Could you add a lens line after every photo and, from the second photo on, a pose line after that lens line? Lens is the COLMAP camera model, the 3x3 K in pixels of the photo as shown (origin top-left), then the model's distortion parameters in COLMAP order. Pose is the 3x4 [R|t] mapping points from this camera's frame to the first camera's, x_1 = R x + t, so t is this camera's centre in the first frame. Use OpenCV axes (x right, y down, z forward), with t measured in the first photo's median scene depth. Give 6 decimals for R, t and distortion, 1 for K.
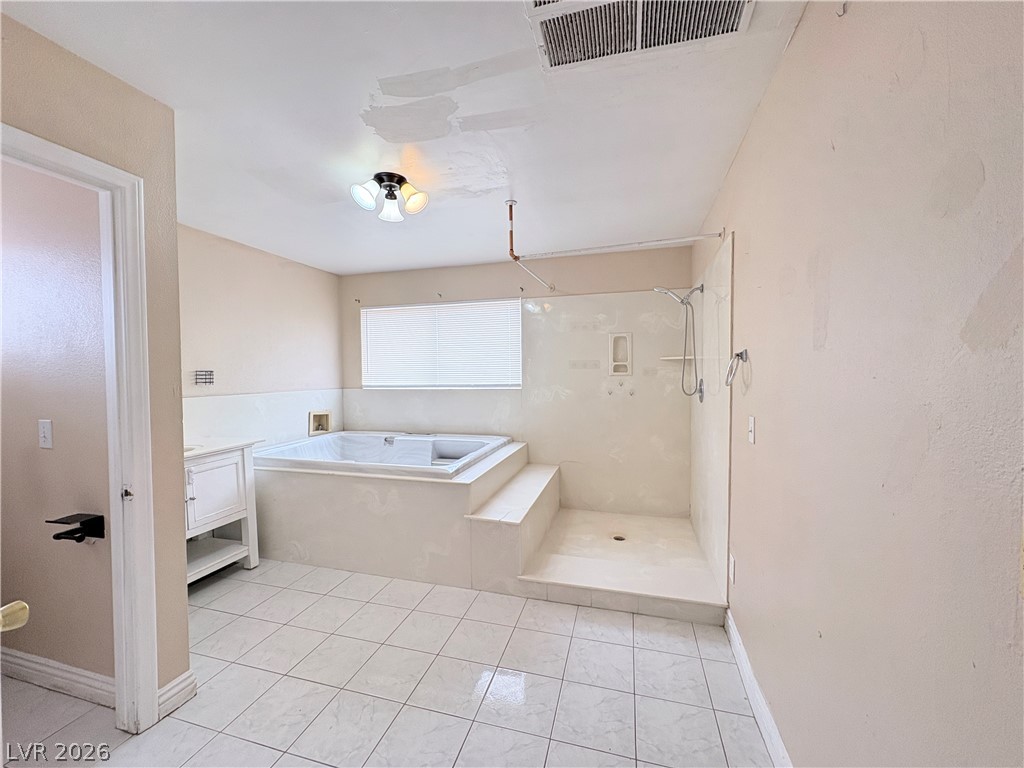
lens RADIAL K [[409.4, 0, 510.7], [0, 409.4, 382.0], [0, 0, 1]] dist [0.000817, -0.000113]
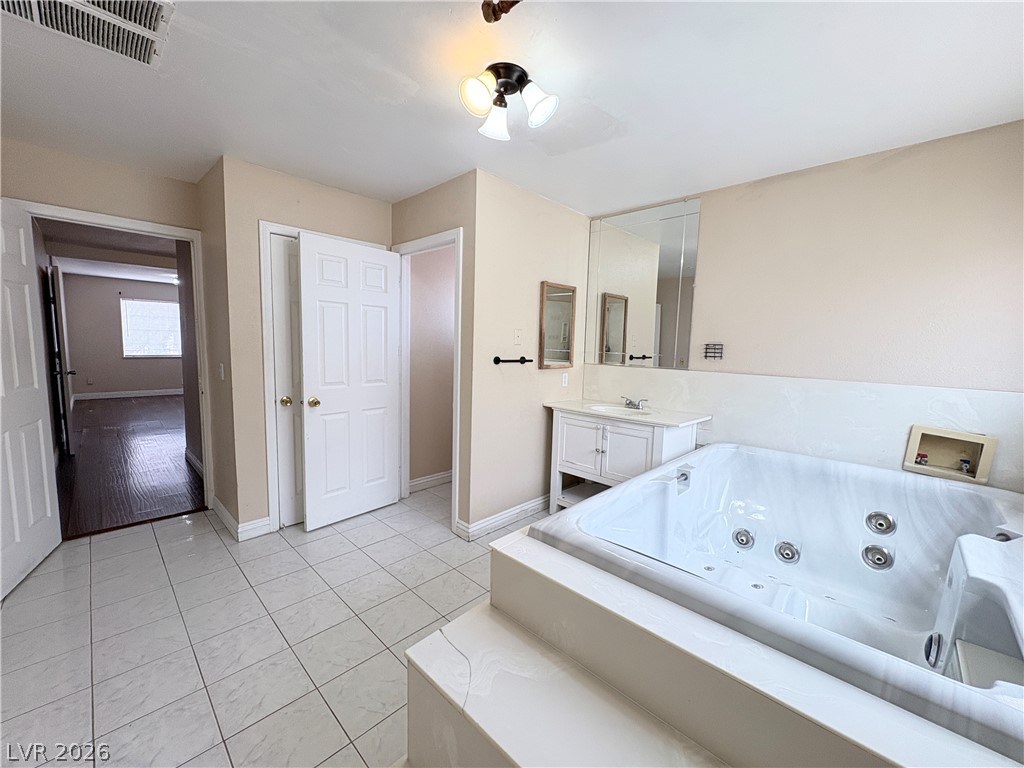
lens RADIAL K [[409.4, 0, 511.7], [0, 409.4, 382.8], [0, 0, 1]] dist [0.000817, -0.000113]
pose [[-0.467900, 0.084676, -0.879716, 0.234986], [-0.043950, 0.991939, 0.118854, -0.025034], [0.882688, 0.094275, -0.460406, 0.840831]]
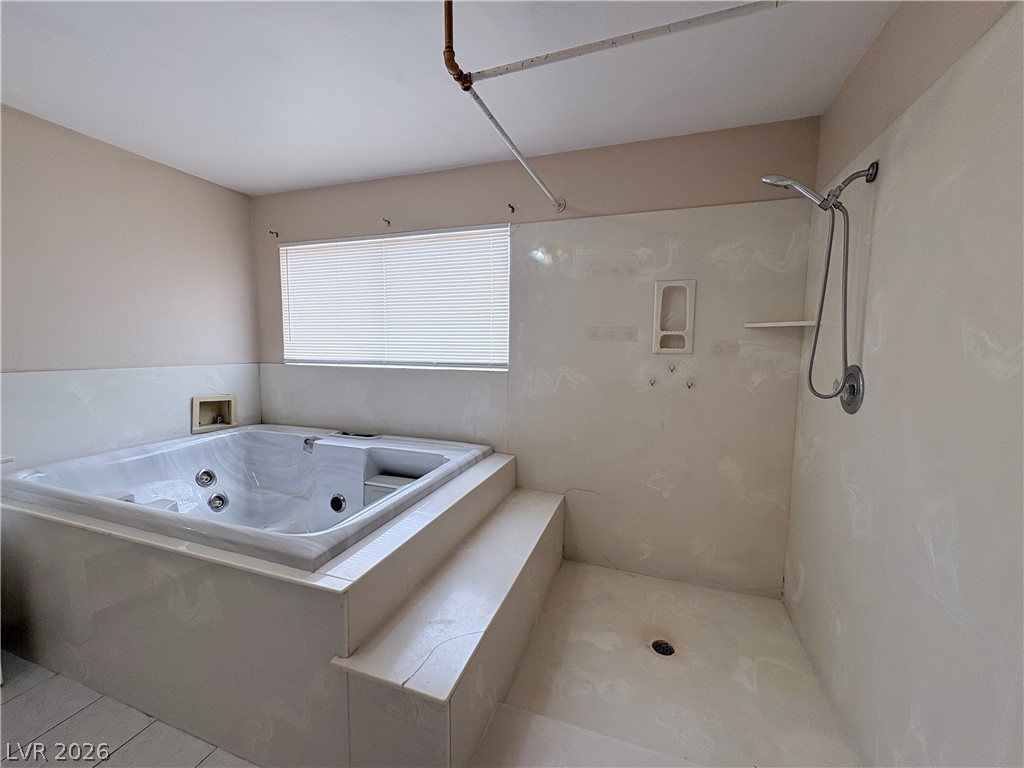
lens RADIAL K [[409.4, 0, 513.5], [0, 409.4, 383.5], [0, 0, 1]] dist [0.000817, -0.000113]
pose [[0.998634, 0.025534, -0.045593, 0.066473], [-0.022317, 0.997317, 0.069720, -0.008762], [0.047251, -0.068607, 0.996524, 0.389085]]
